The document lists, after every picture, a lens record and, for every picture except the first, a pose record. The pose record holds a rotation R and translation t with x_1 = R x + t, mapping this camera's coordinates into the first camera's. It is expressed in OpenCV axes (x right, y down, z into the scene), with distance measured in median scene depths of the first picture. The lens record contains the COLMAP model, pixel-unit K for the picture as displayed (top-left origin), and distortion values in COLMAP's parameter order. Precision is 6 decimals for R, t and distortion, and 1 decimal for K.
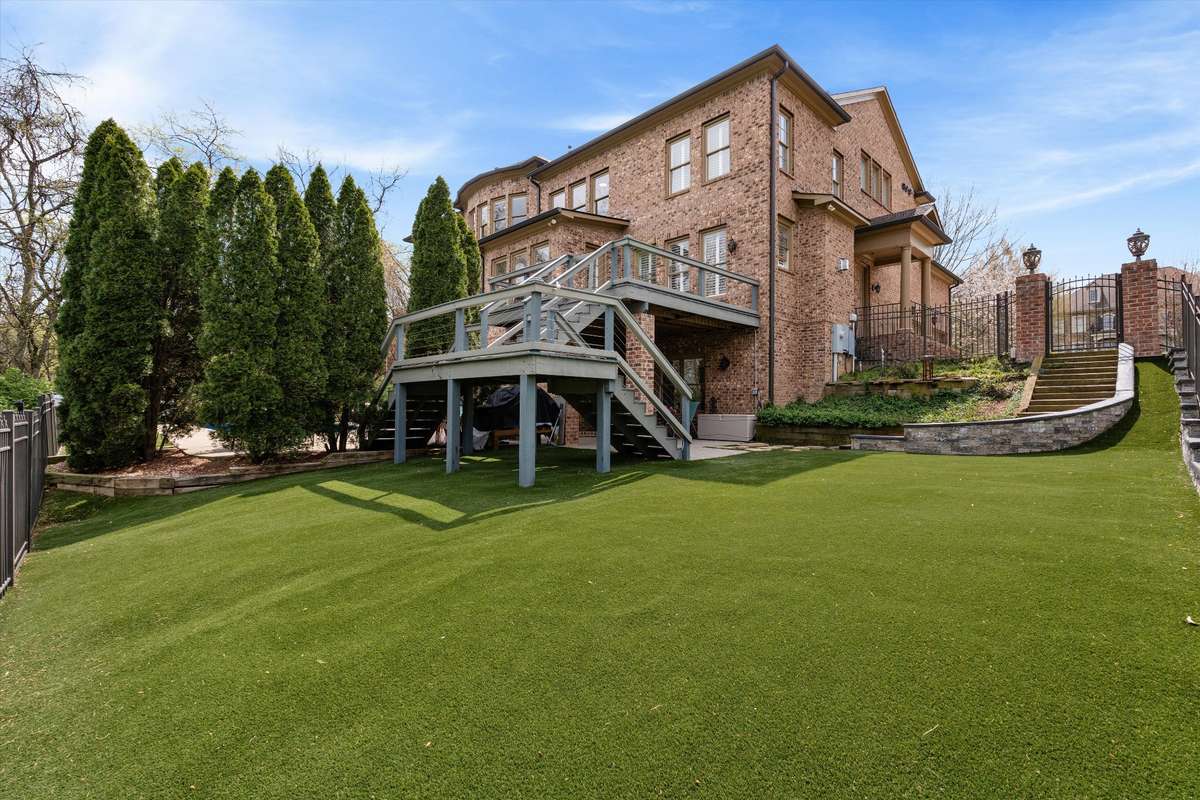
lens RADIAL K [[525.4, 0, 597.8], [0, 525.4, 402.1], [0, 0, 1]] dist [0.004887, 0.002149]
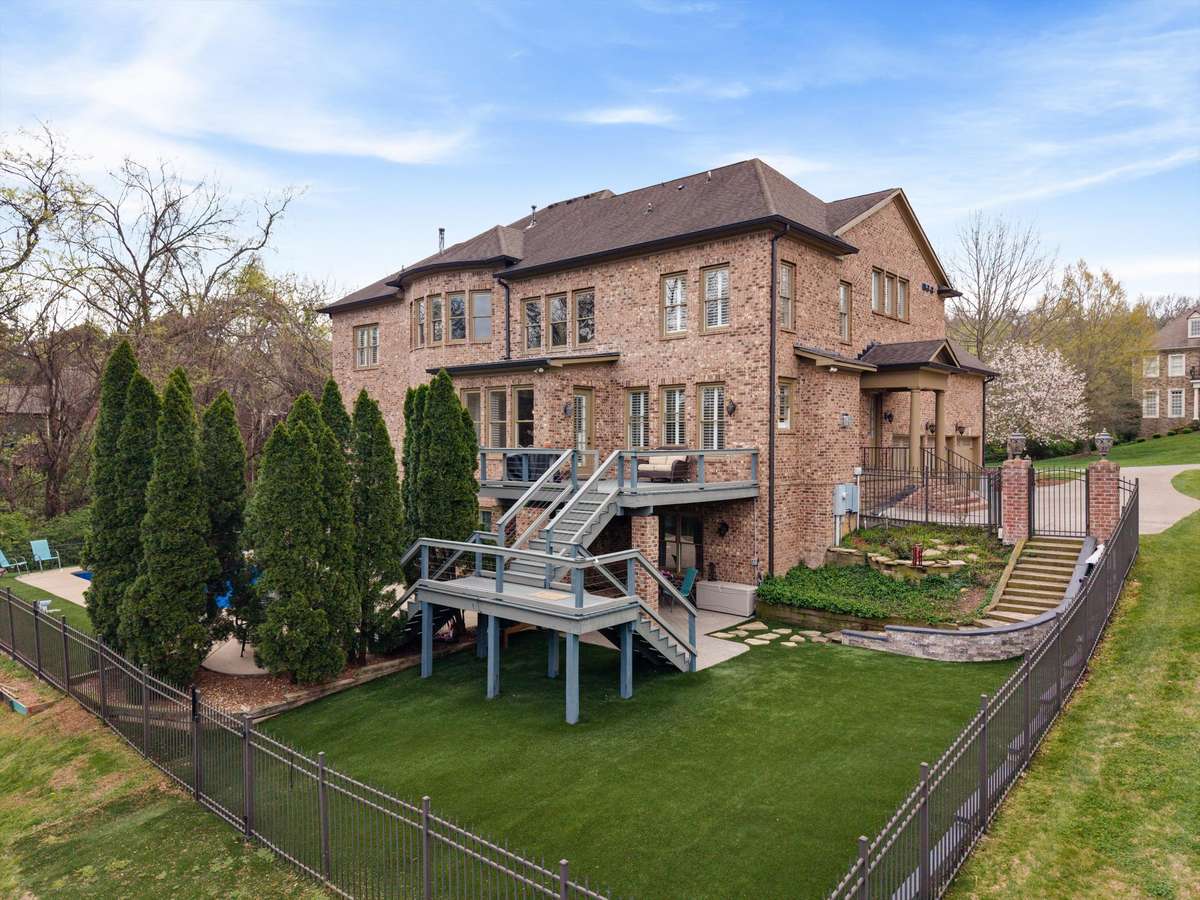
lens RADIAL K [[802.0, 0, 593.1], [0, 802.0, 445.9], [0, 0, 1]] dist [0.043555, -0.014807]
pose [[0.996684, -0.005221, 0.081199, -0.118227], [0.003304, 0.999713, 0.023719, -0.270252], [-0.081299, -0.023372, 0.996416, -0.450549]]
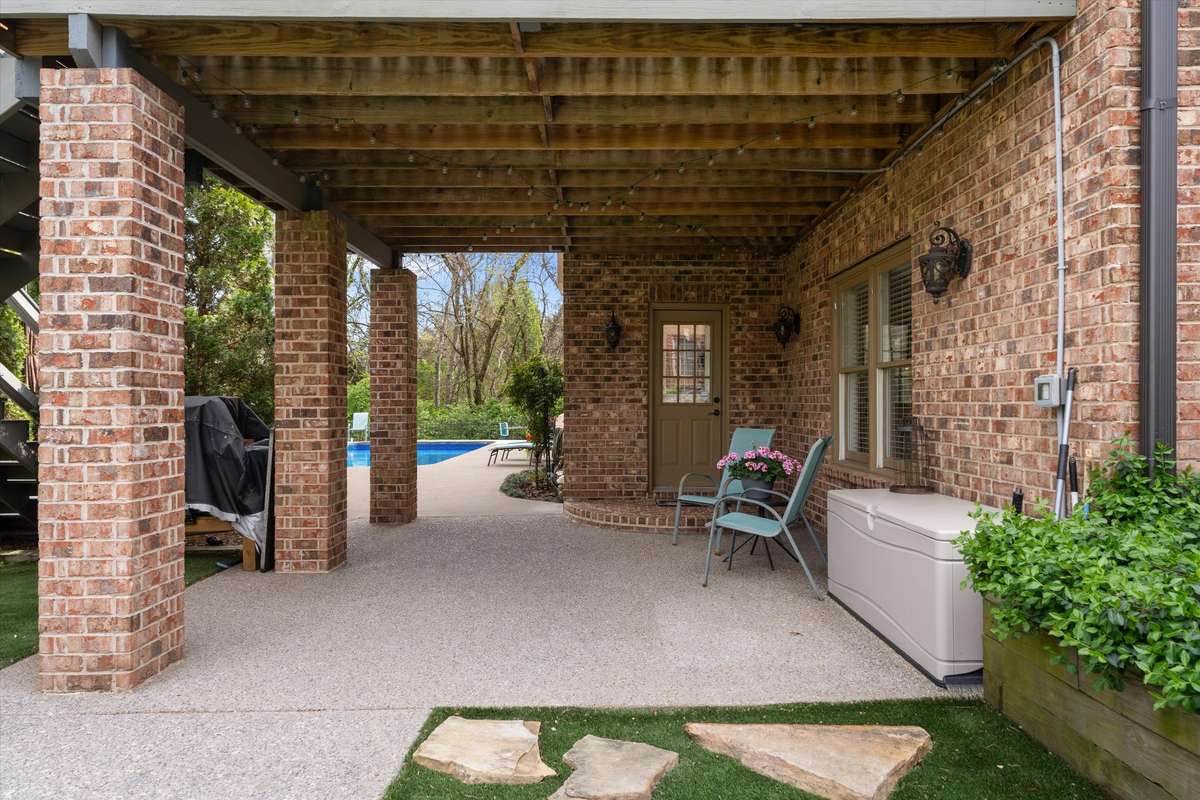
lens RADIAL K [[742.6, 0, 596.0], [0, 742.6, 406.8], [0, 0, 1]] dist [-0.005032, -0.000321]
pose [[0.728920, -0.007936, -0.684553, 0.357421], [0.018189, 0.999804, 0.007778, -0.019513], [0.684357, -0.018121, 0.728922, 0.713728]]
